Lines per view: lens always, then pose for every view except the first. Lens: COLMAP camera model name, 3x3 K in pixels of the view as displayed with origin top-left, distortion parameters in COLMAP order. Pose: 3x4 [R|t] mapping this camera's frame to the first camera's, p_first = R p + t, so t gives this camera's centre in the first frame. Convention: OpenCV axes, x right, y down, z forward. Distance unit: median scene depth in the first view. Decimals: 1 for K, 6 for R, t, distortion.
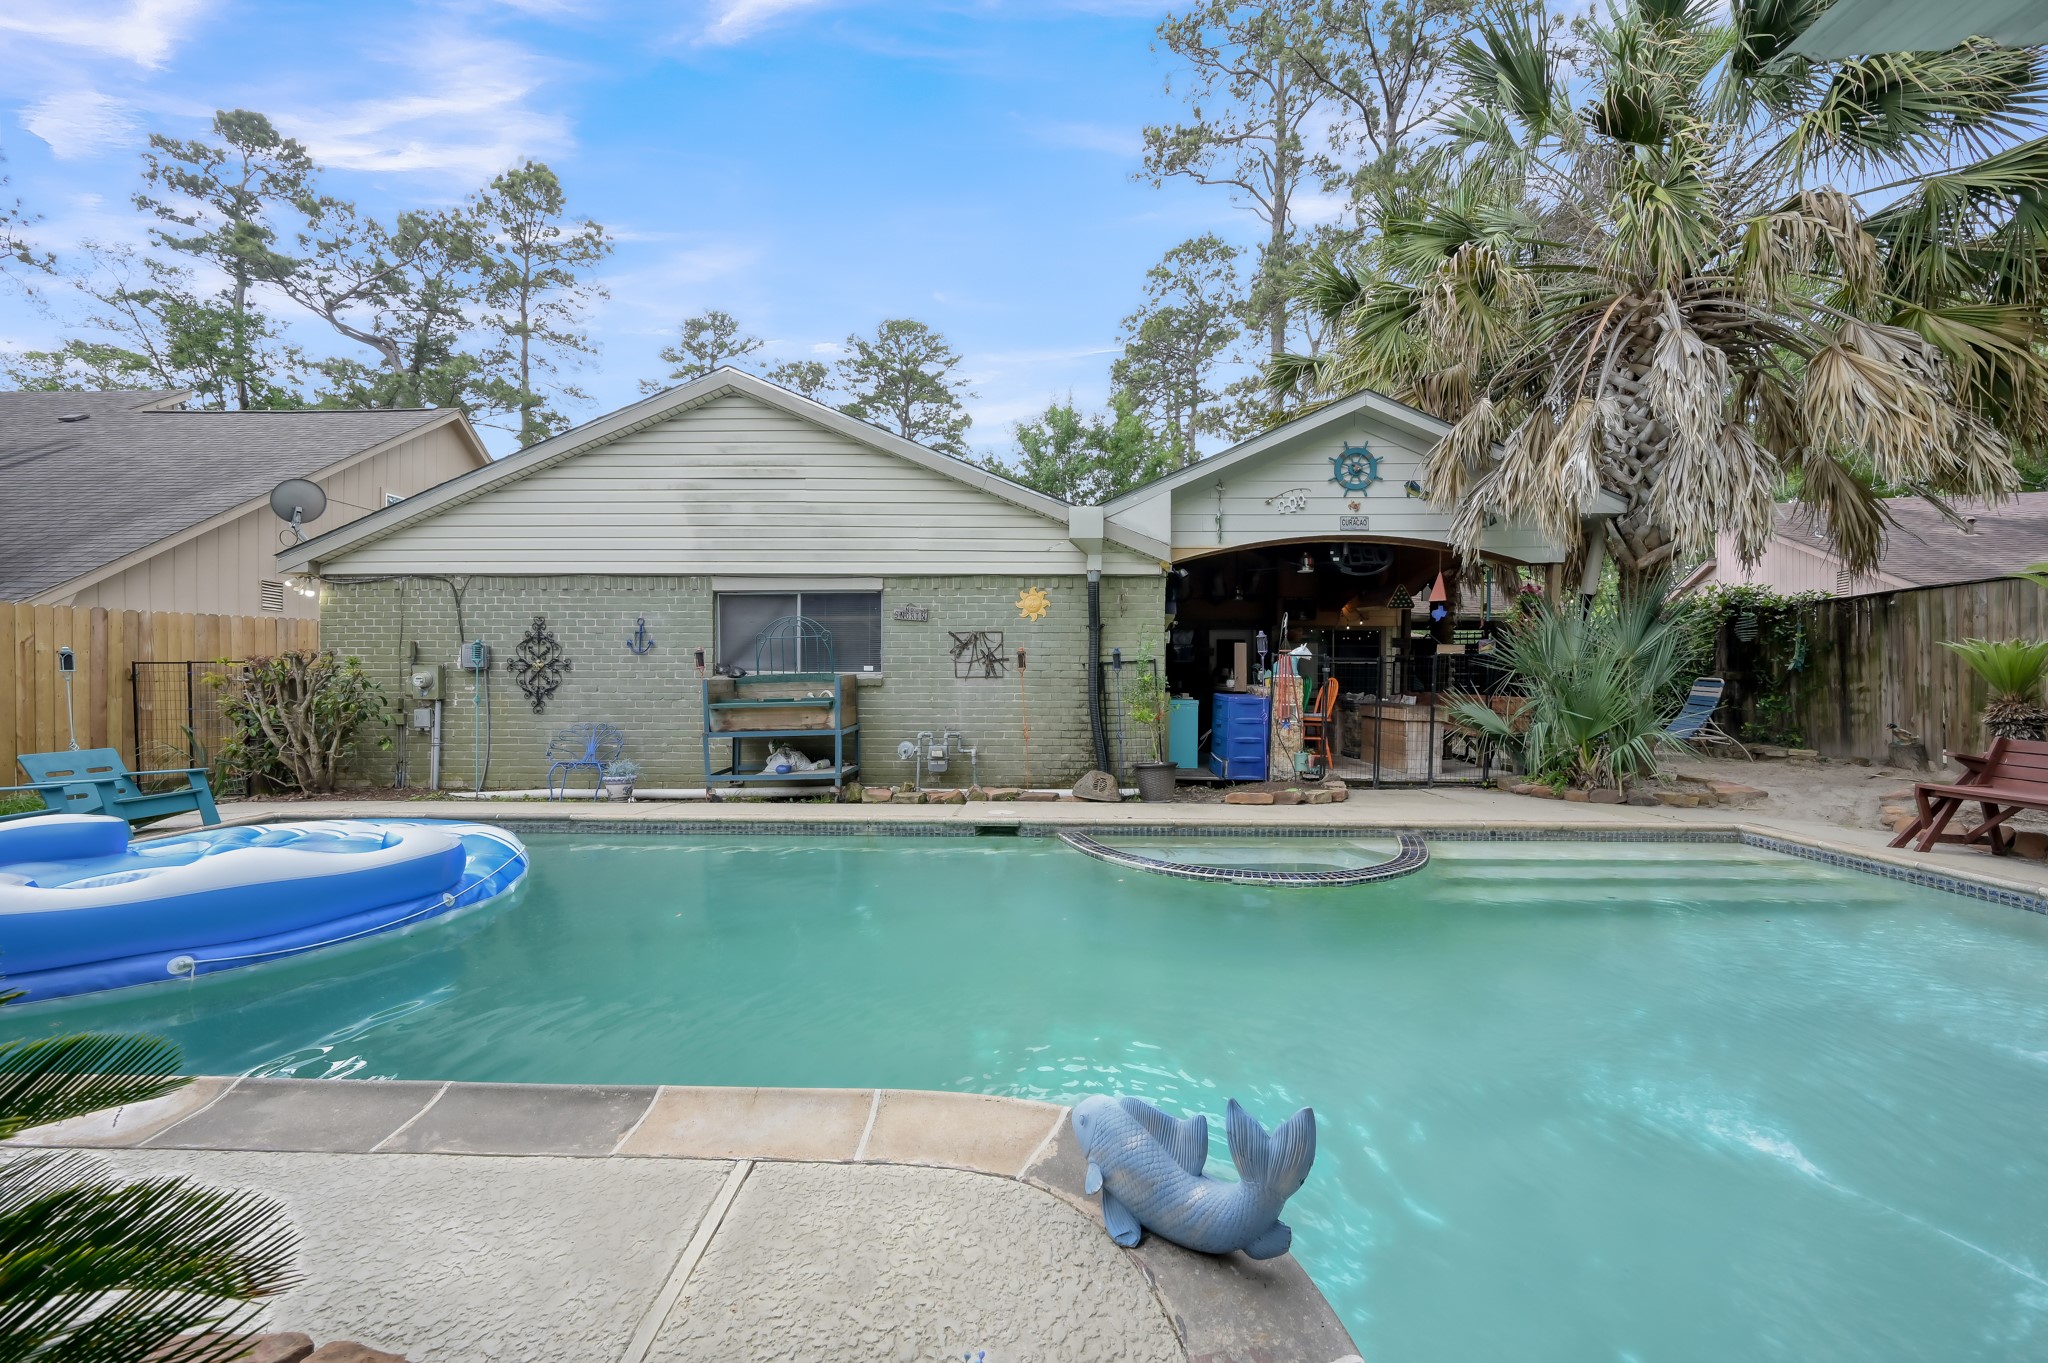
lens RADIAL K [[807.6, 0, 1018.0], [0, 807.6, 683.4], [0, 0, 1]] dist [0.000437, 0.000396]
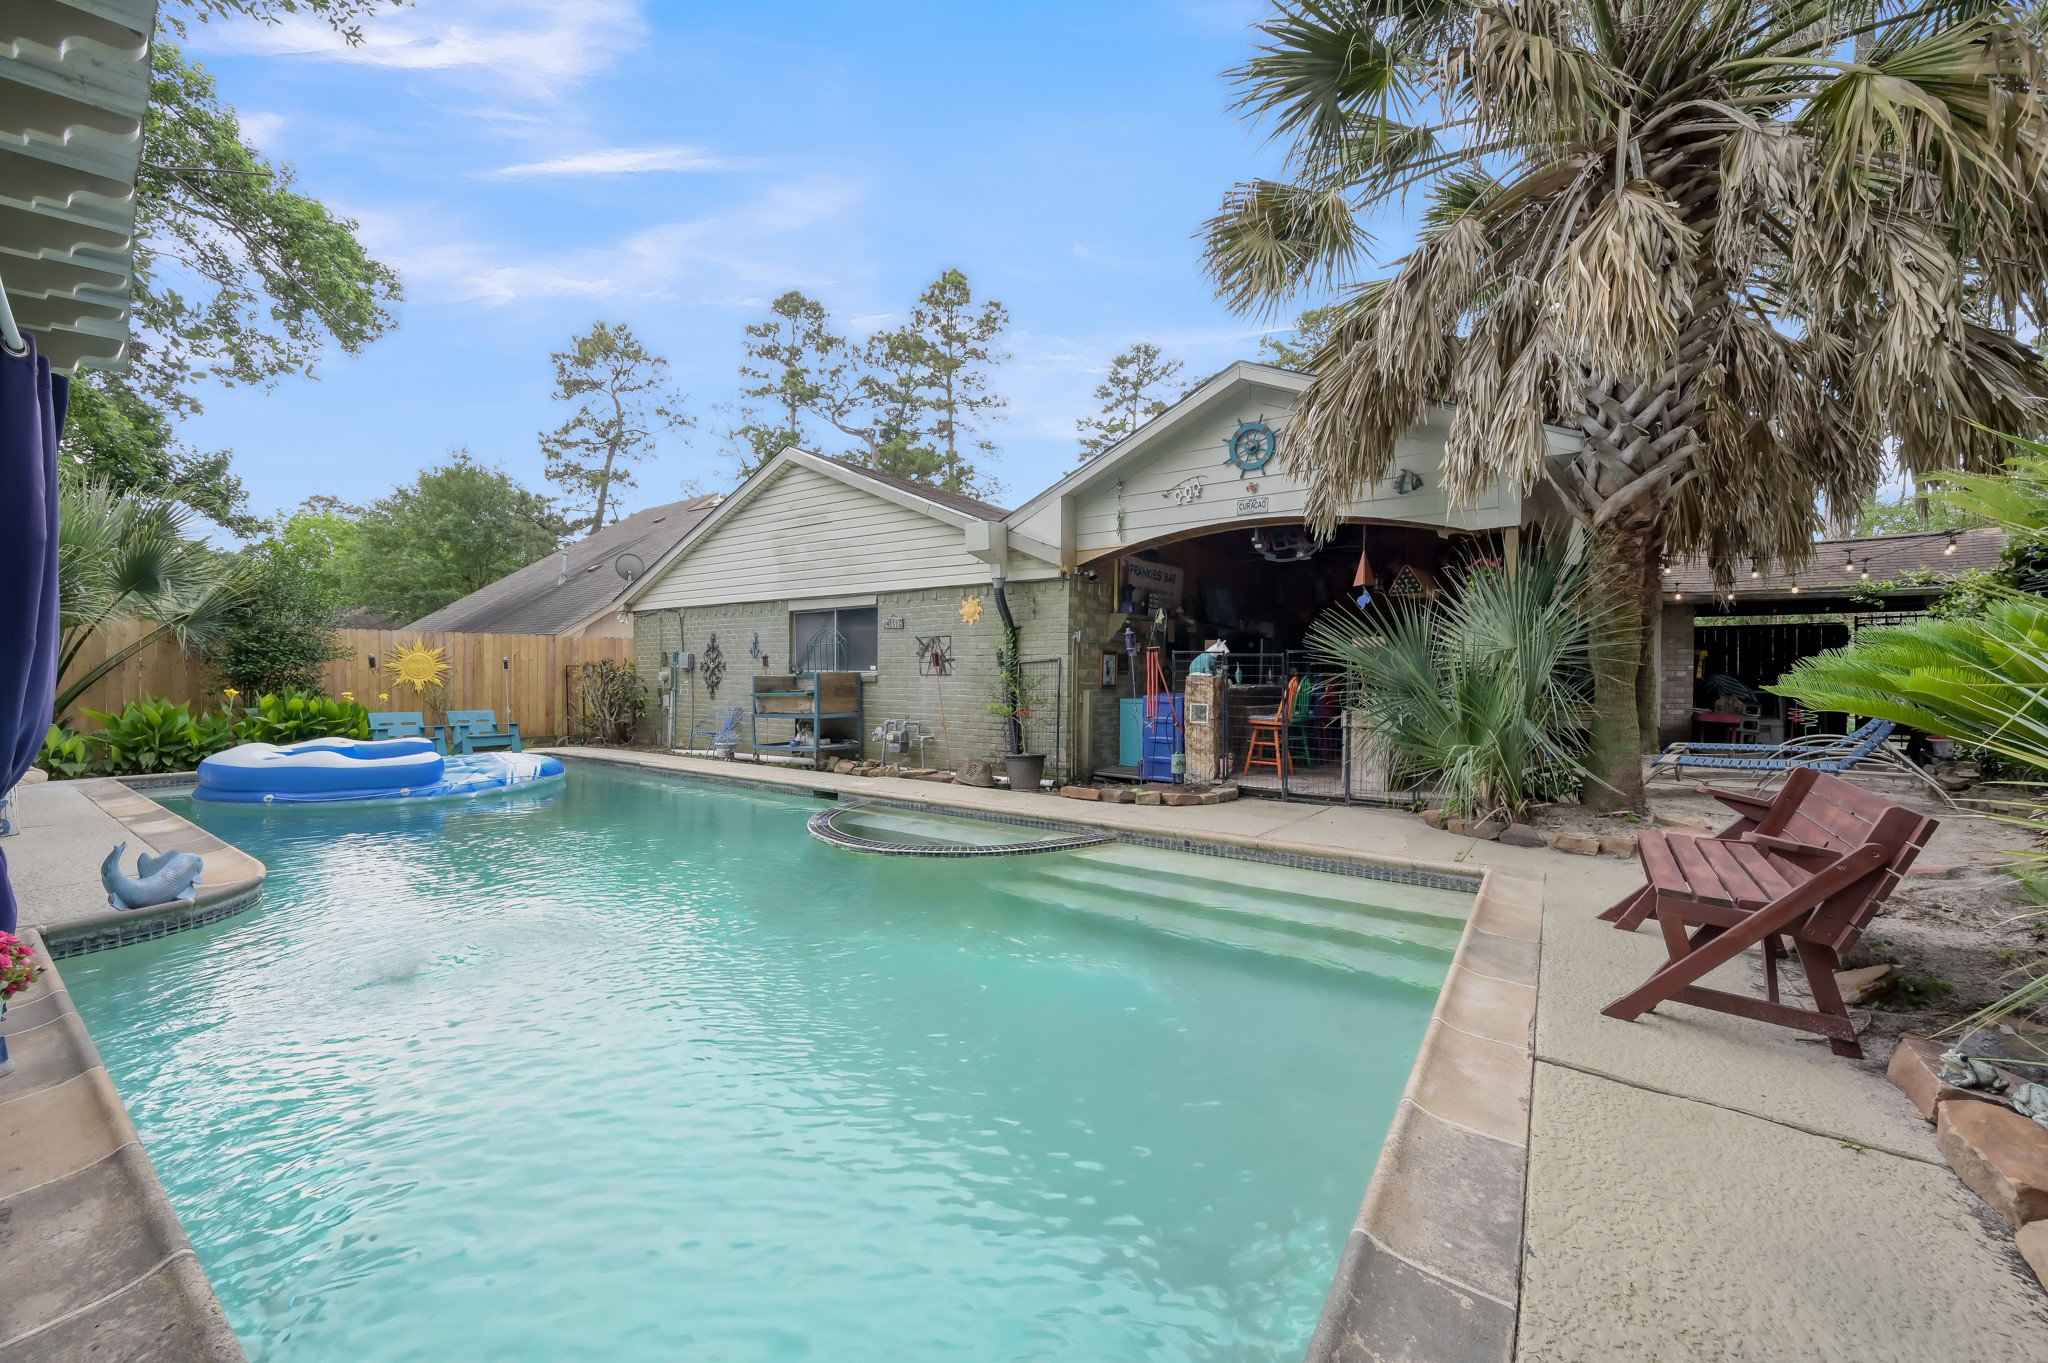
lens RADIAL K [[807.6, 0, 1010.1], [0, 807.6, 676.1], [0, 0, 1]] dist [0.000437, 0.000396]
pose [[0.821390, 0.002155, -0.570363, 0.704949], [-0.011068, 0.999865, -0.012161, 0.007046], [0.570259, 0.016302, 0.821303, 0.099160]]
